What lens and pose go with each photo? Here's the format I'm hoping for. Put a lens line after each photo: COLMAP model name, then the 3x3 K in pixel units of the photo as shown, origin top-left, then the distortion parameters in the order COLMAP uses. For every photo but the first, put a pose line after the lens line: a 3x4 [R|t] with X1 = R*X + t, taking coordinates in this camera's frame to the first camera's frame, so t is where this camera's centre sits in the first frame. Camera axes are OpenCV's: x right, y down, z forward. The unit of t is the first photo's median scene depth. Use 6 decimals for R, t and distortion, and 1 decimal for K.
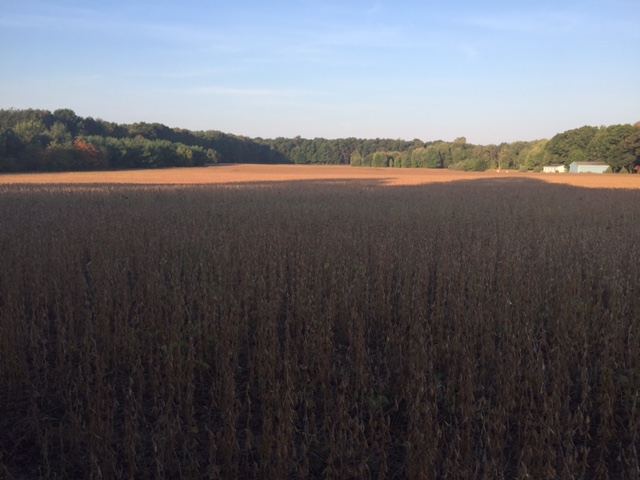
lens RADIAL K [[547.2, 0, 320.1], [0, 547.2, 240.4], [0, 0, 1]] dist [0.072821, -0.111603]
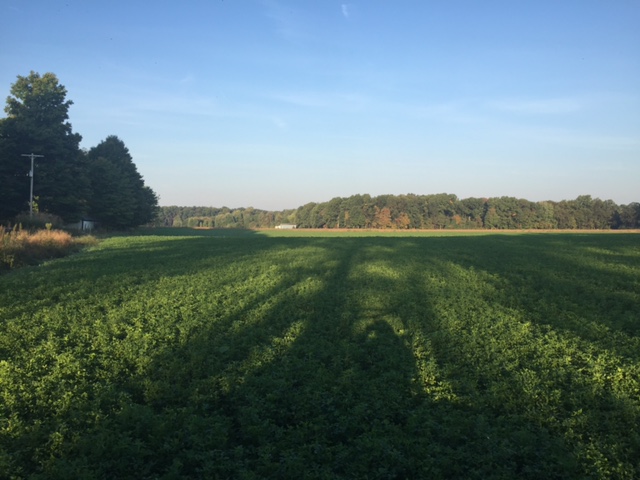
lens RADIAL K [[547.2, 0, 320.0], [0, 547.2, 238.5], [0, 0, 1]] dist [0.072821, -0.111603]
pose [[0.953545, -0.022067, 0.300442, -0.006219], [0.055897, 0.992955, -0.104476, 0.047188], [-0.296020, 0.116417, 0.948061, -0.340062]]
